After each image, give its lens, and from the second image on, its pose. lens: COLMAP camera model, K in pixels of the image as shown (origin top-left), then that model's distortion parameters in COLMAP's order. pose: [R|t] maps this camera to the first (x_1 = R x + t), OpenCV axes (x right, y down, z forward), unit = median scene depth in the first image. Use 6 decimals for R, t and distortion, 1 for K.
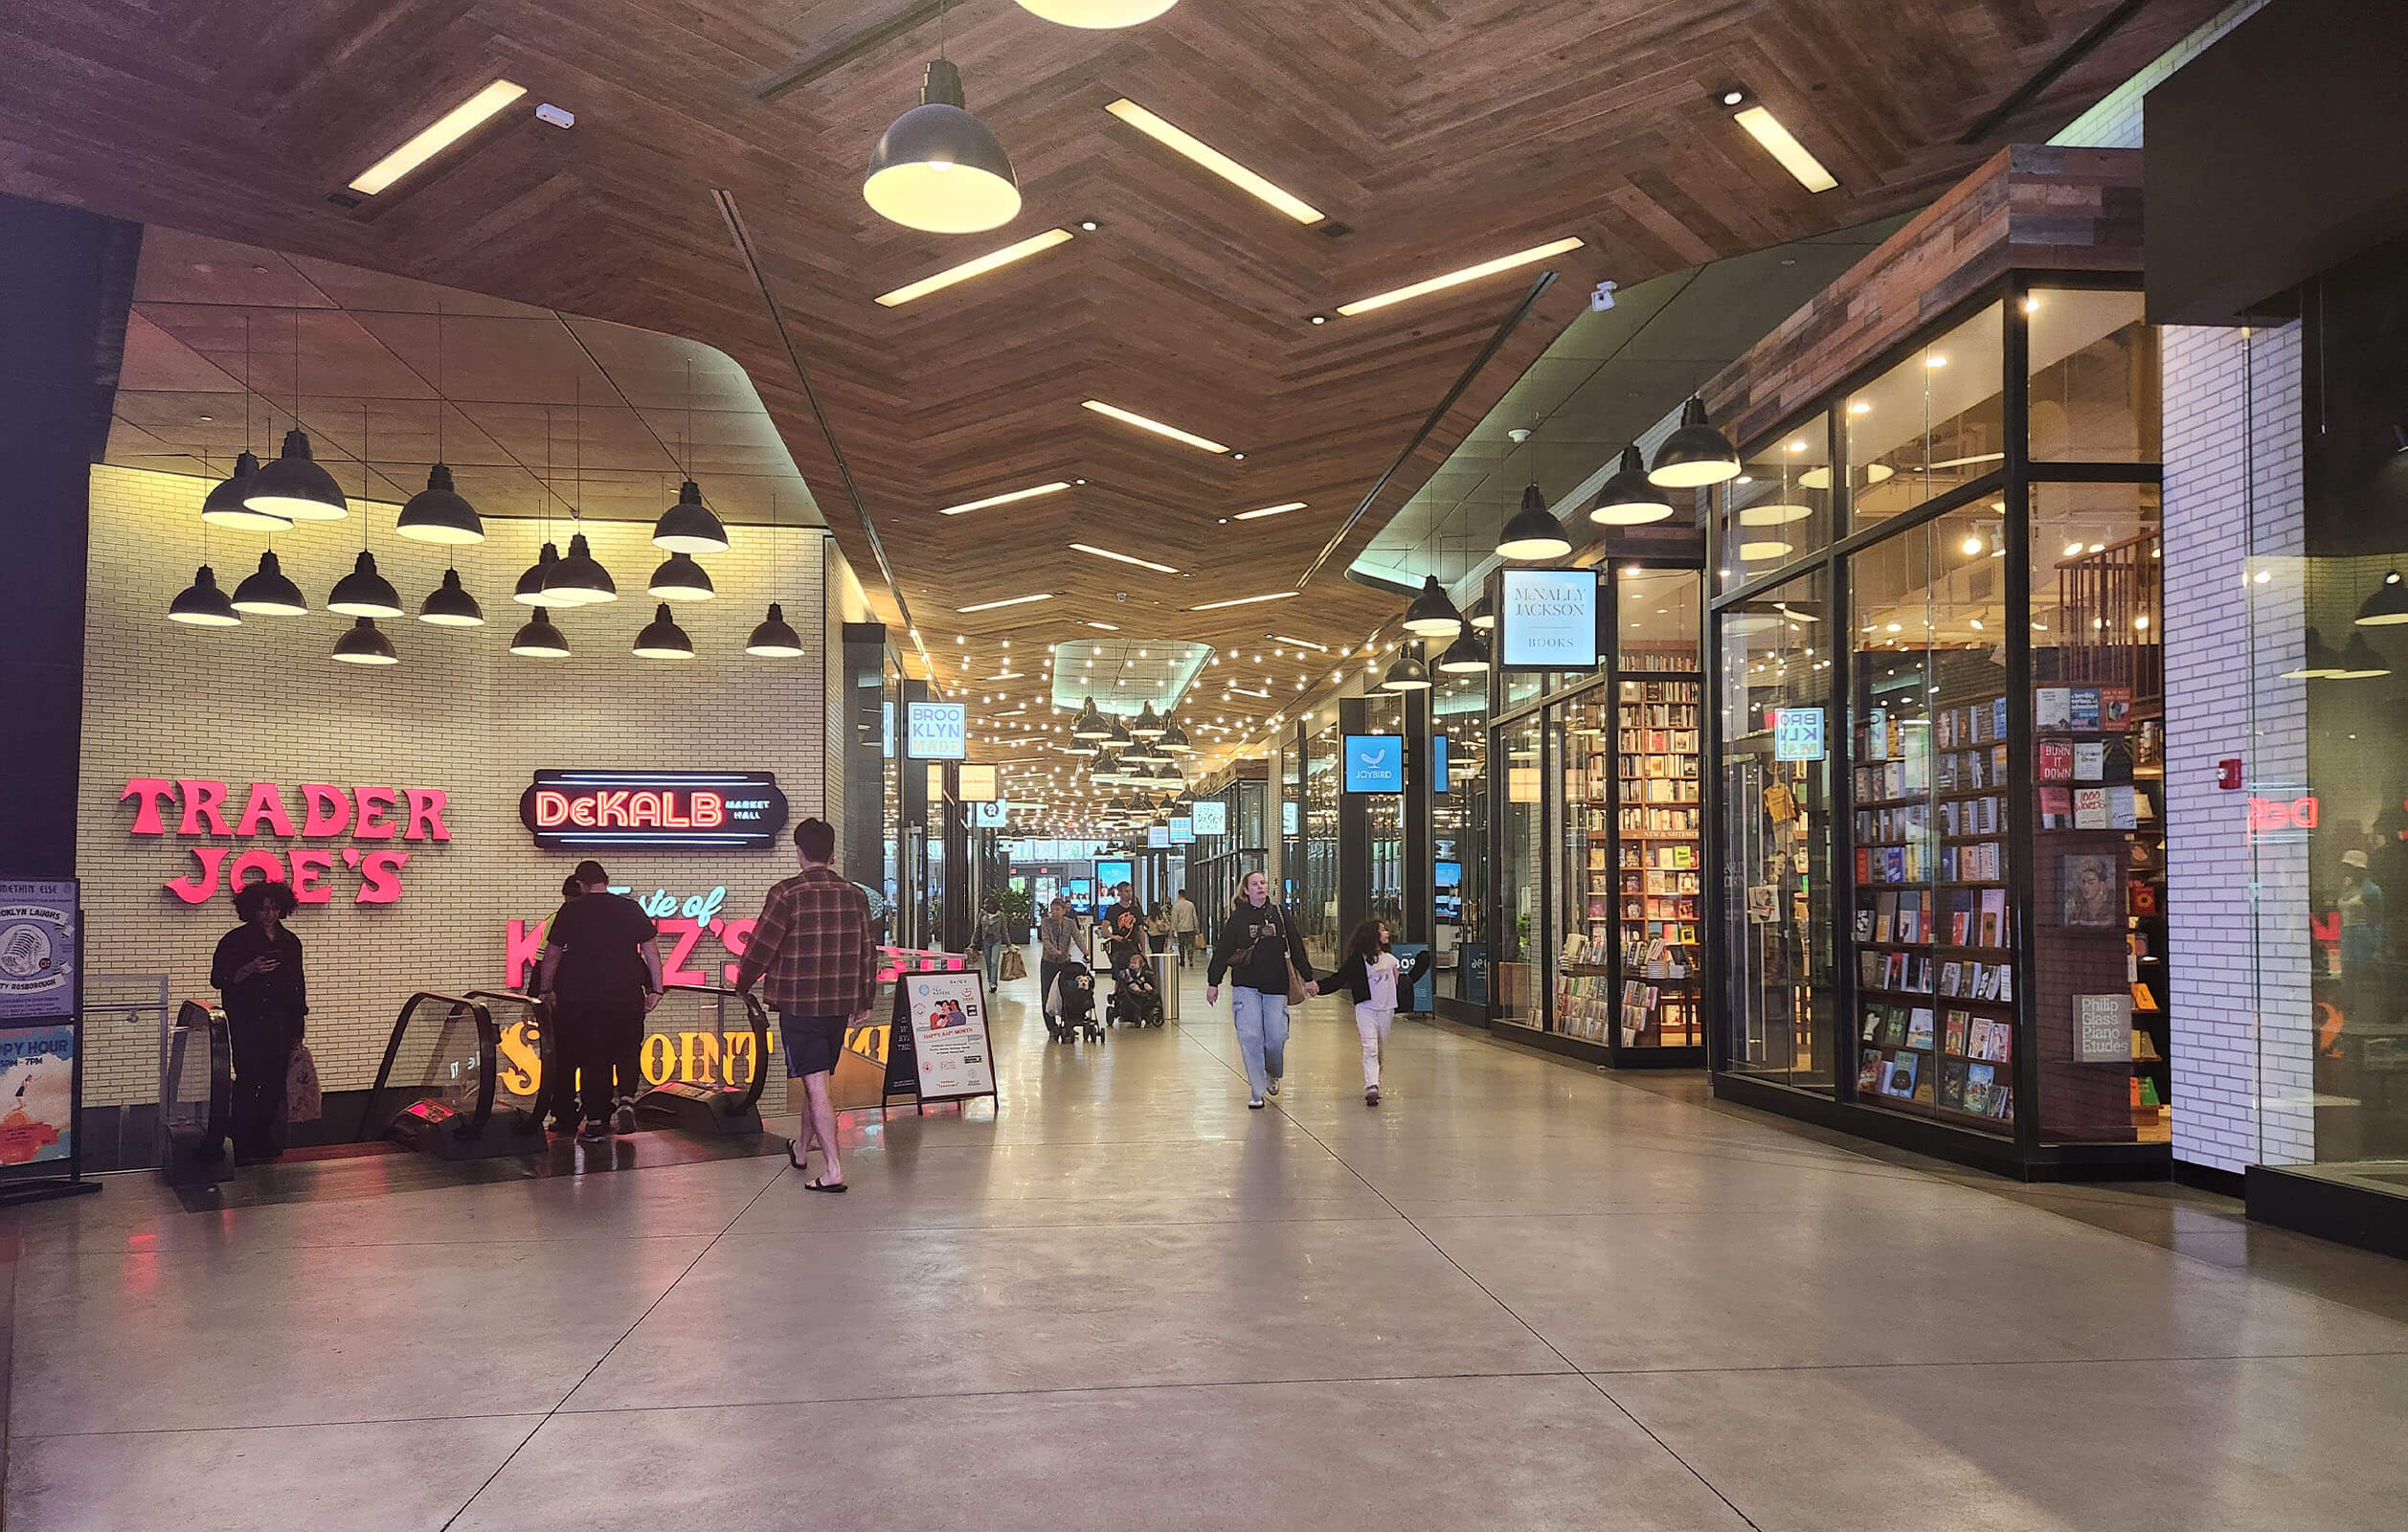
lens RADIAL K [[1635.7, 0, 1250.7], [0, 1635.7, 893.4], [0, 0, 1]] dist [0.060083, -0.037289]
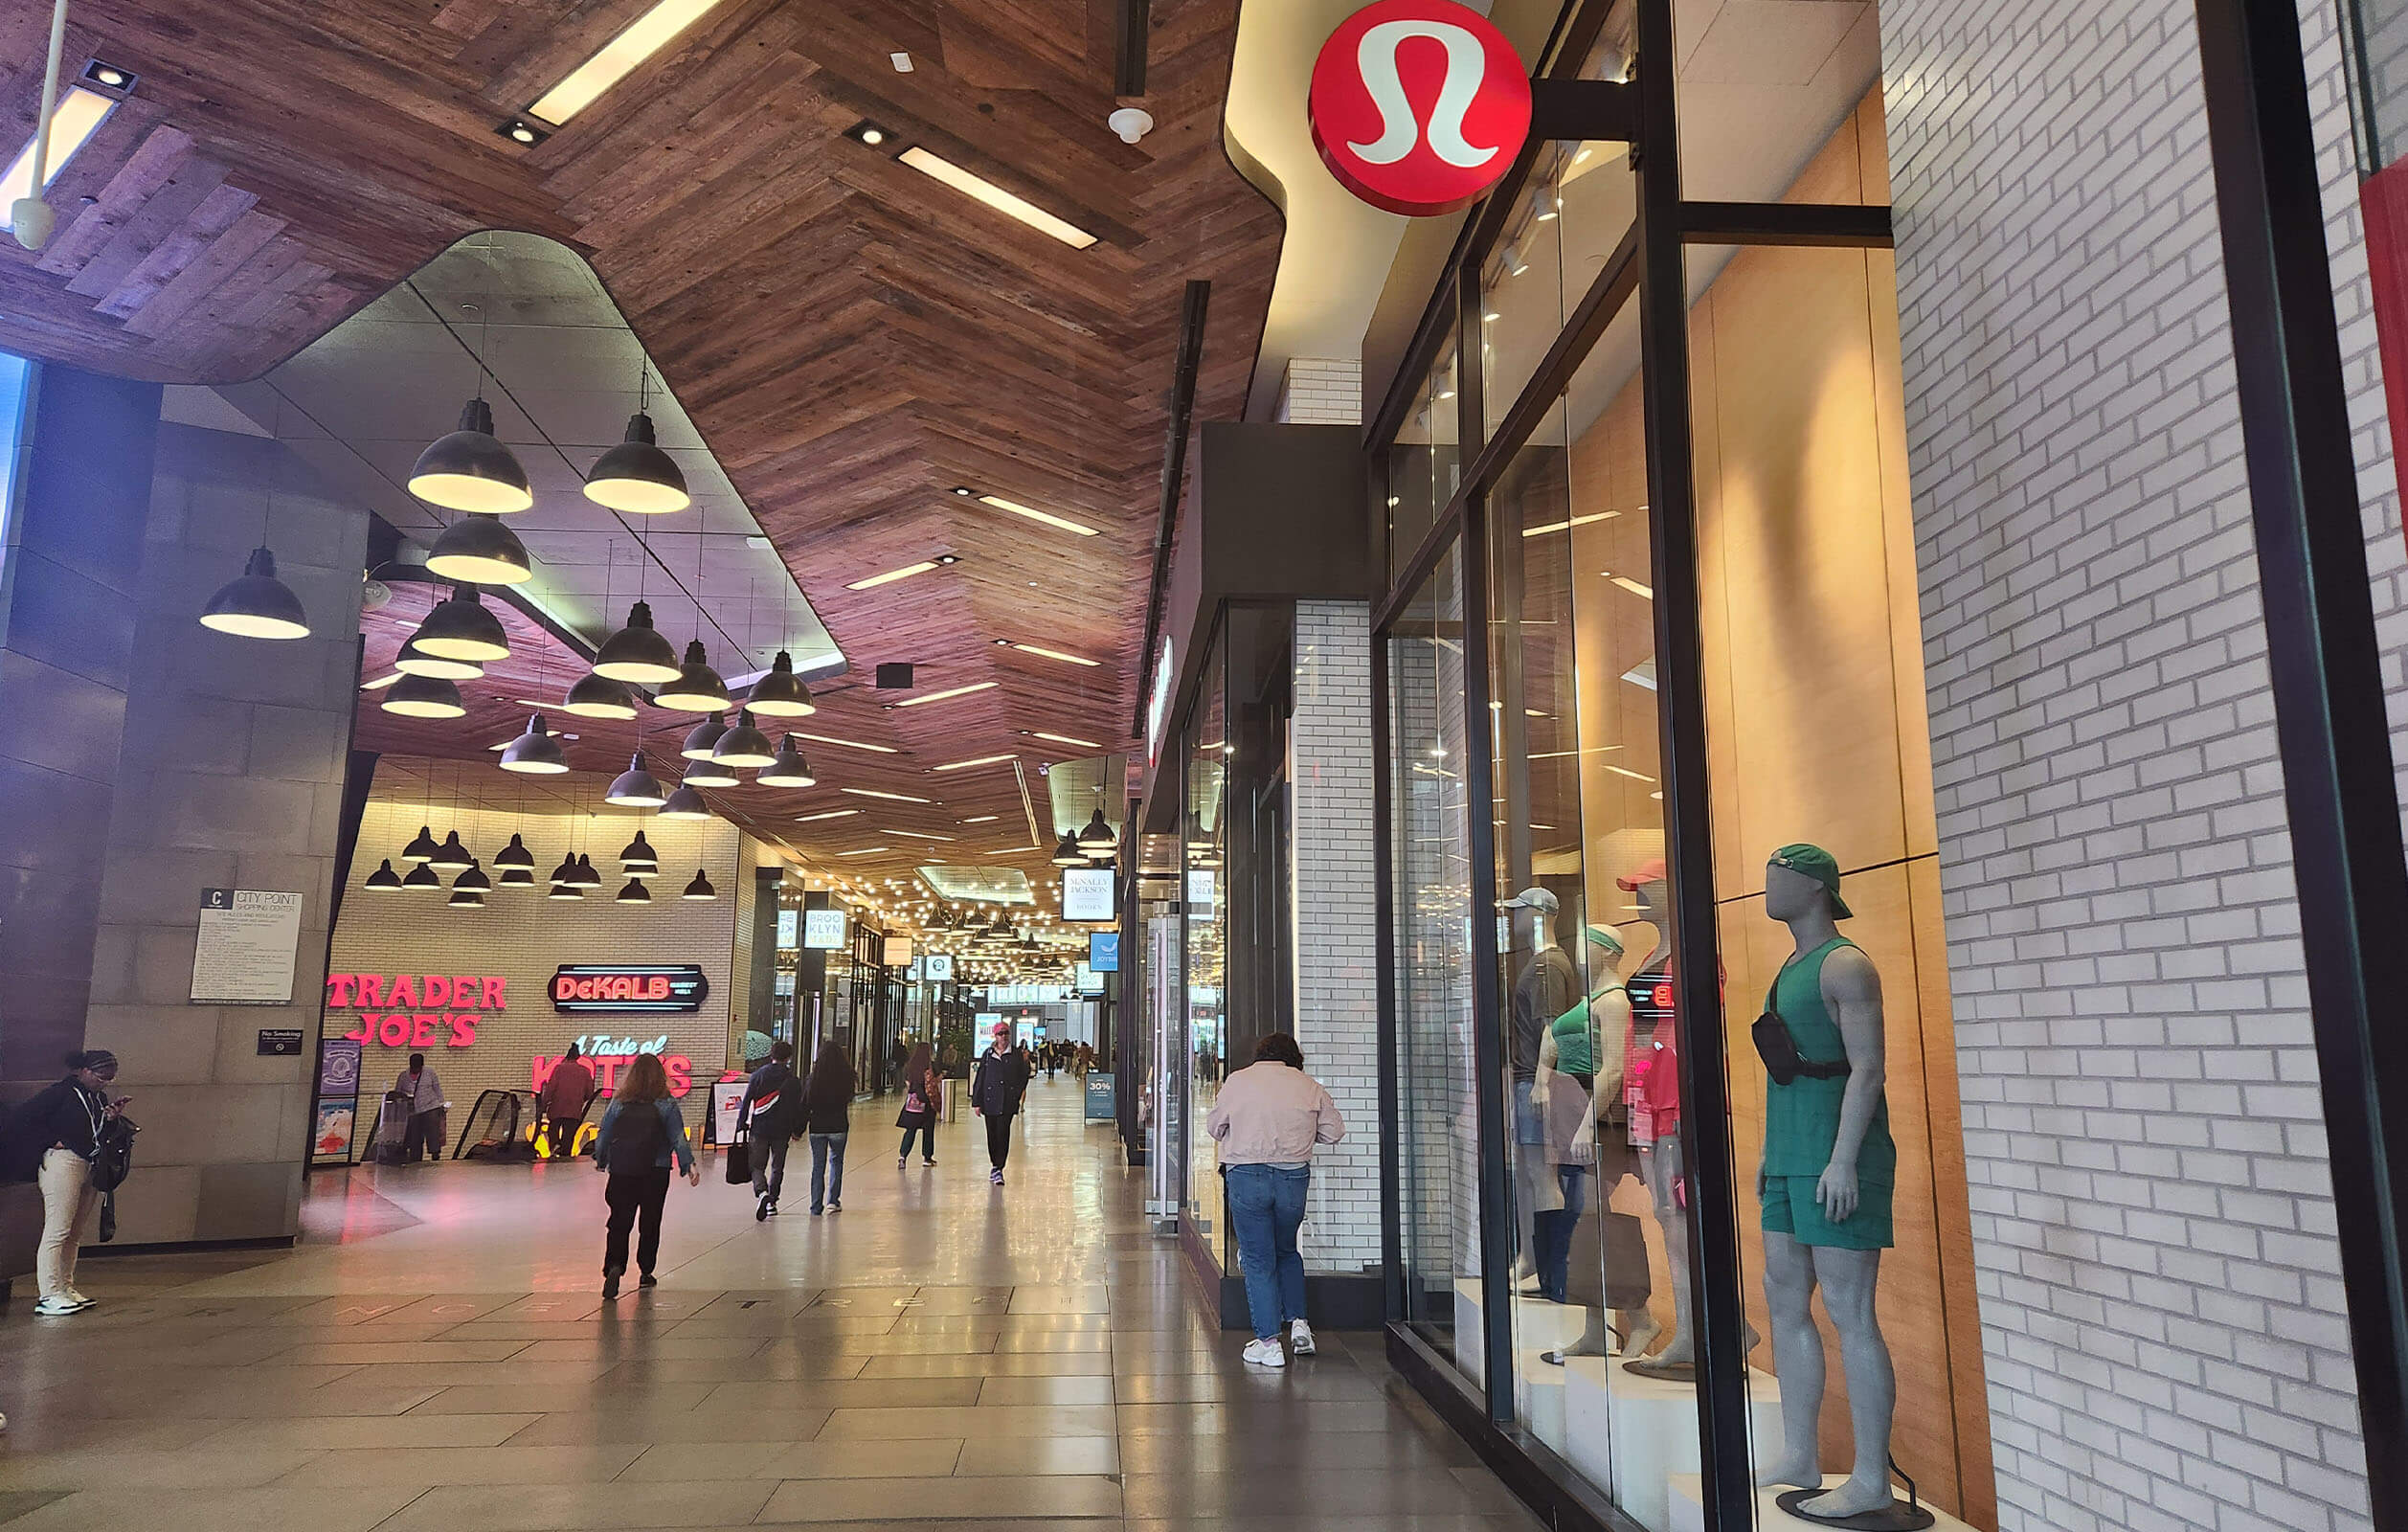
lens RADIAL K [[1635.7, 0, 1220.6], [0, 1635.7, 763.4], [0, 0, 1]] dist [0.060083, -0.037289]
pose [[0.999061, -0.001289, -0.043312, 0.412951], [-0.005722, 0.986878, -0.161369, -0.013544], [0.042951, 0.161465, 0.985943, -0.870723]]
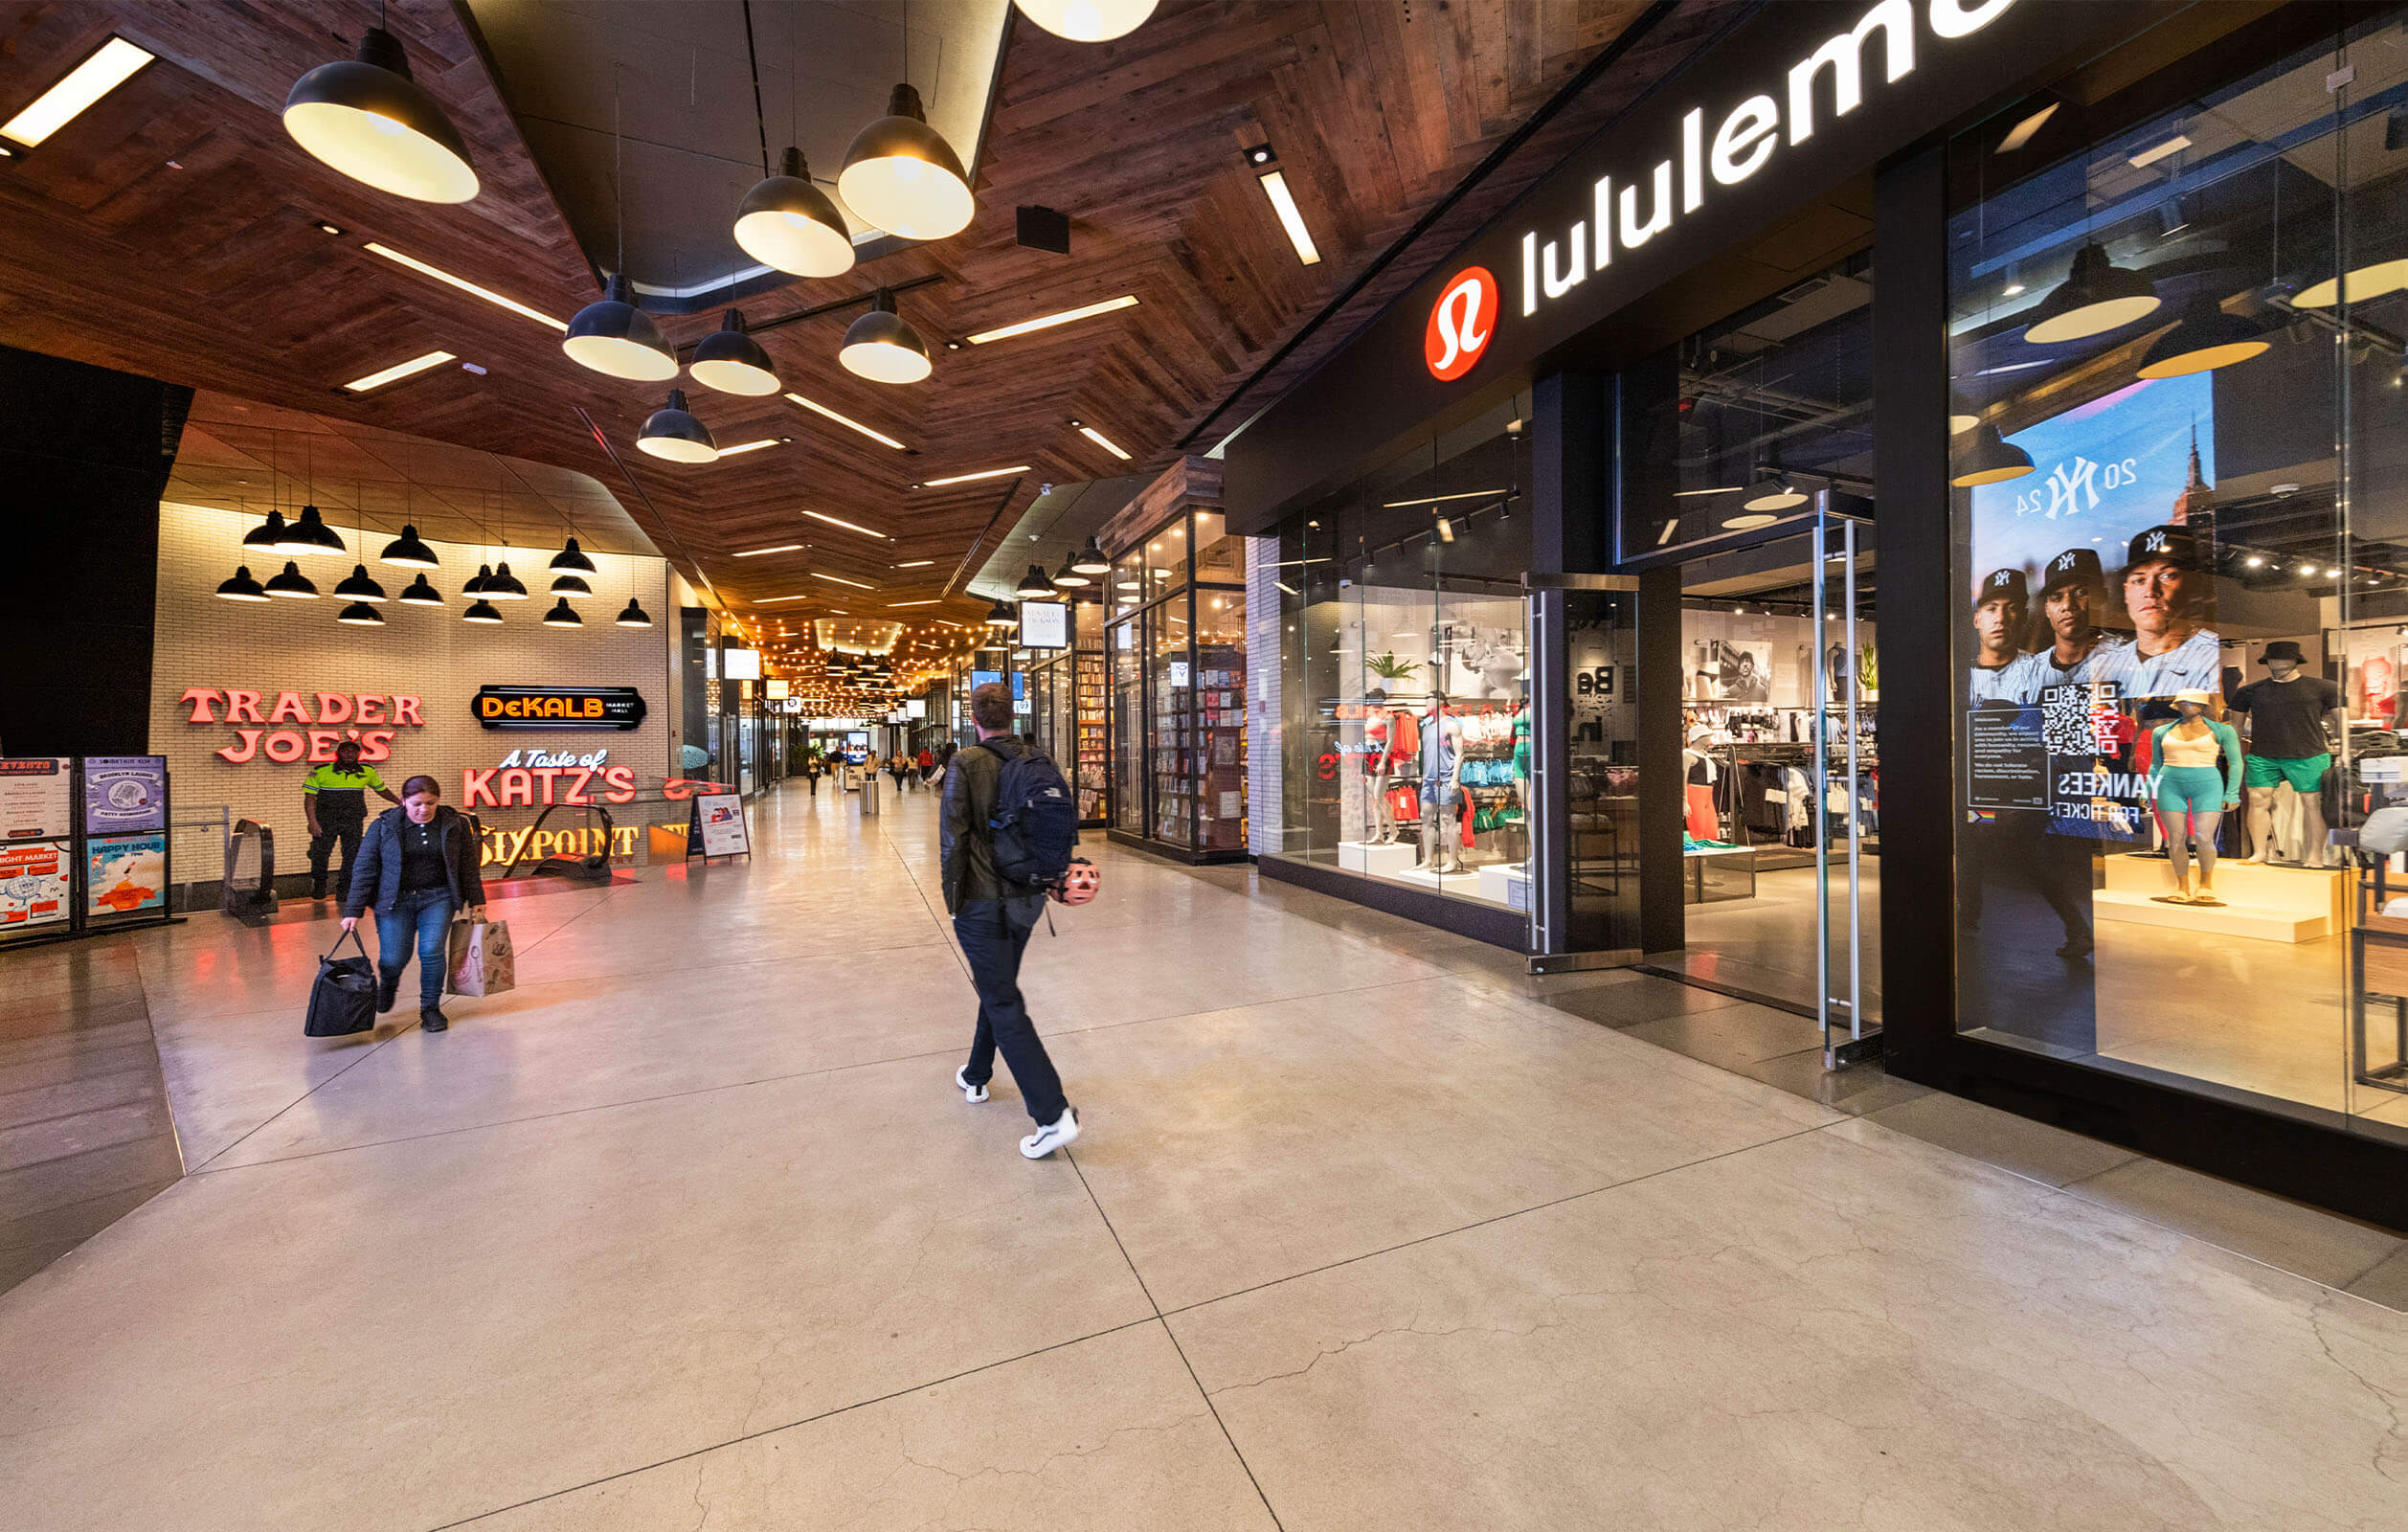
lens RADIAL K [[830.1, 0, 1225.2], [0, 830.1, 757.0], [0, 0, 1]] dist [0.000649, 0.000912]
pose [[0.952328, -0.010981, 0.304878, 0.079377], [0.006446, 0.999853, 0.015878, -0.008149], [-0.305007, -0.013156, 0.952259, -0.139626]]
